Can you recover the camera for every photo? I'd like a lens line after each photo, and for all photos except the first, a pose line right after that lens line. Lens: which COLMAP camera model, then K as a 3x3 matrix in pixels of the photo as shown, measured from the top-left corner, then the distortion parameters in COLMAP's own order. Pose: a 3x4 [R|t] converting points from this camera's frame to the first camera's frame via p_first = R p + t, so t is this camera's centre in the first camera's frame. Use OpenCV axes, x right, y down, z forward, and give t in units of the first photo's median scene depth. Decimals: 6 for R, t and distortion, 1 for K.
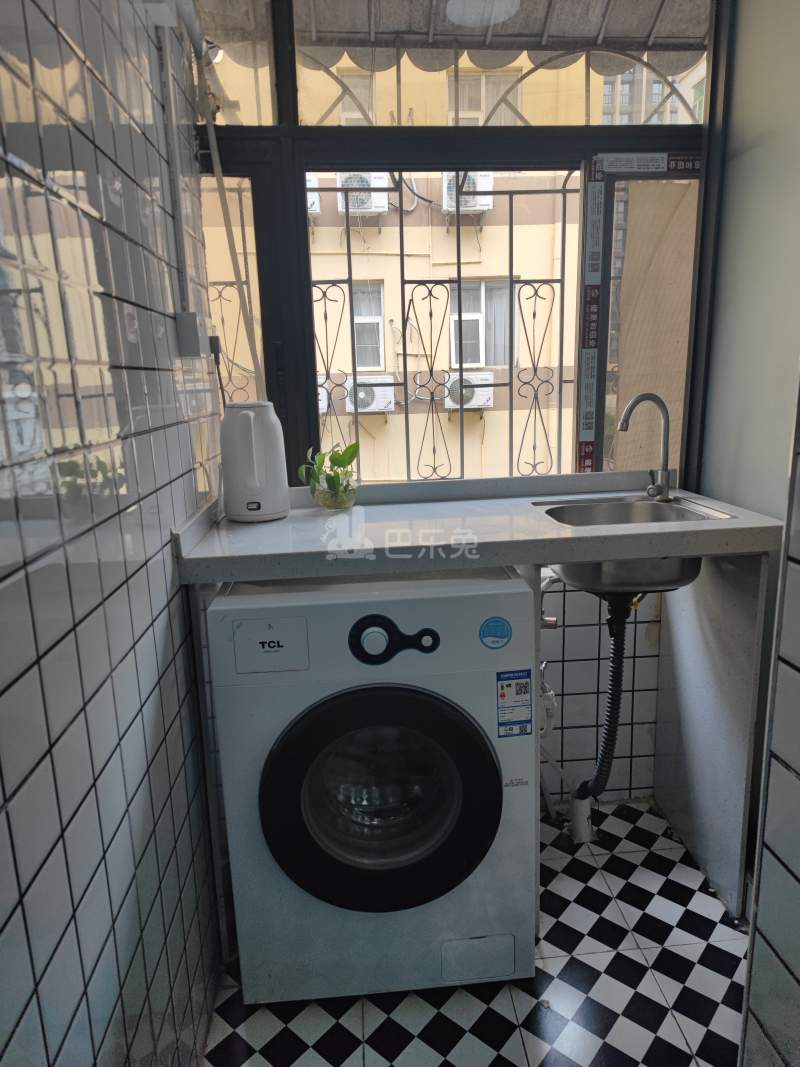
lens RADIAL K [[714.4, 0, 405.8], [0, 714.4, 533.9], [0, 0, 1]] dist [0.065909, -0.049315]
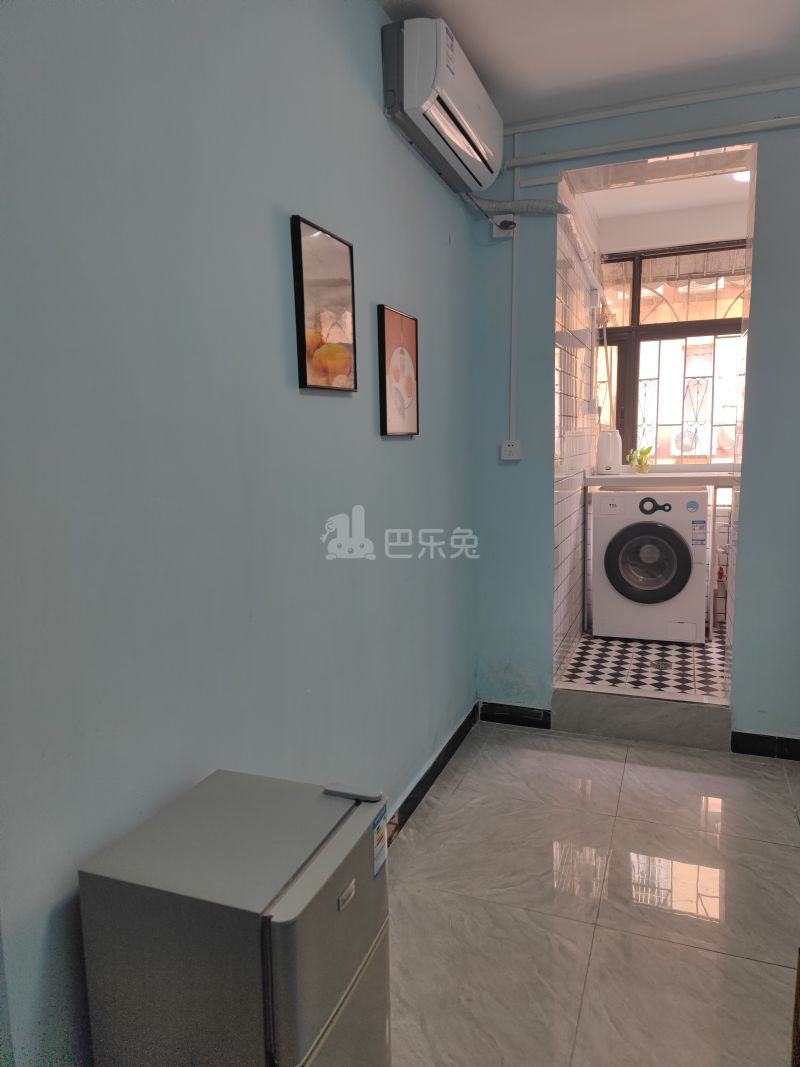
lens RADIAL K [[714.4, 0, 411.8], [0, 714.4, 535.8], [0, 0, 1]] dist [0.065909, -0.049315]
pose [[0.905004, 0.069523, -0.419683, 0.239091], [-0.097002, 0.994290, -0.044465, 0.359341], [0.414196, 0.080951, 0.906581, -1.528910]]
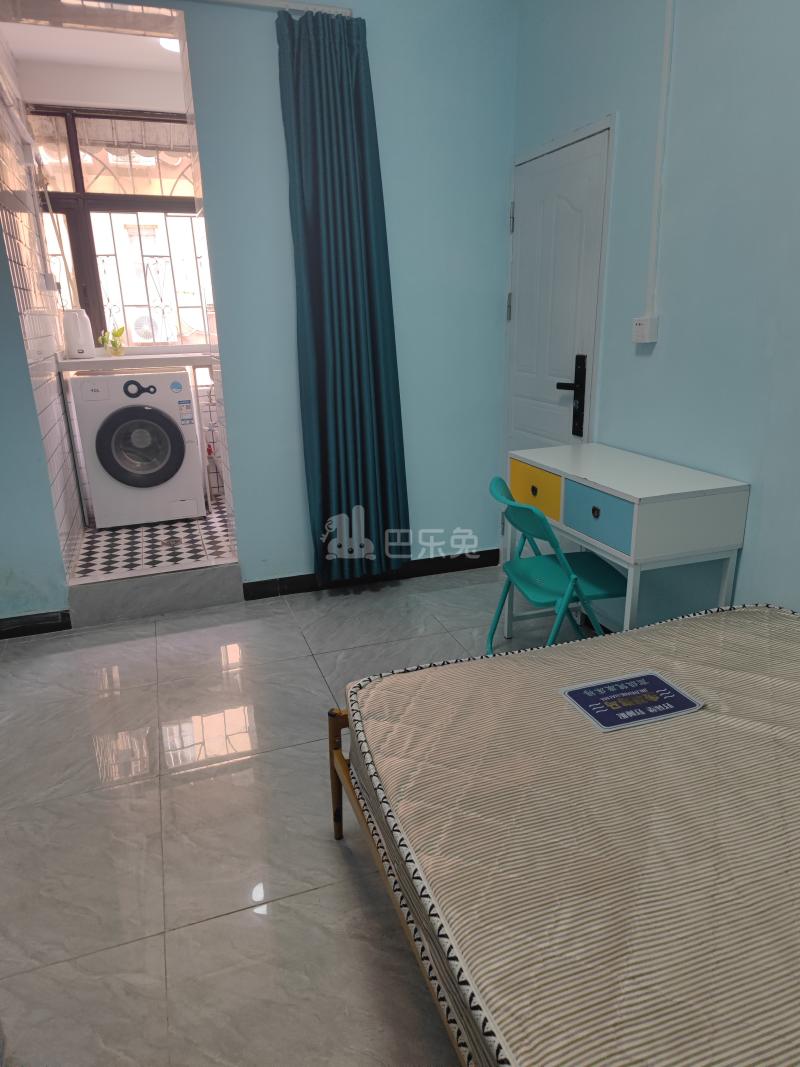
lens RADIAL K [[714.4, 0, 408.6], [0, 714.4, 535.5], [0, 0, 1]] dist [0.065909, -0.049315]
pose [[0.965101, -0.070316, 0.252260, 0.188486], [0.050436, 0.995152, 0.084434, 0.399005], [-0.256974, -0.068764, 0.963969, -1.599491]]
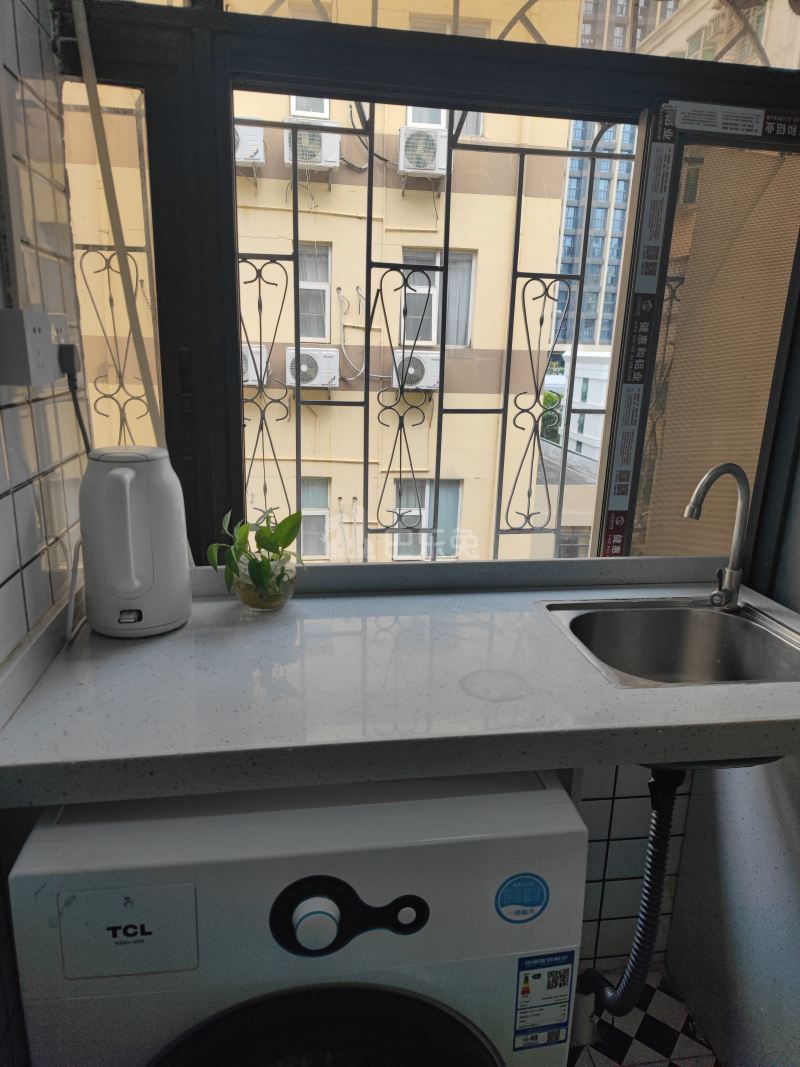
lens RADIAL K [[714.4, 0, 400.8], [0, 714.4, 540.7], [0, 0, 1]] dist [0.065909, -0.049315]
pose [[0.995861, 0.038756, 0.082209, -0.025345], [-0.042930, 0.997844, 0.049635, -0.131048], [-0.080108, -0.052959, 0.995378, 0.309333]]
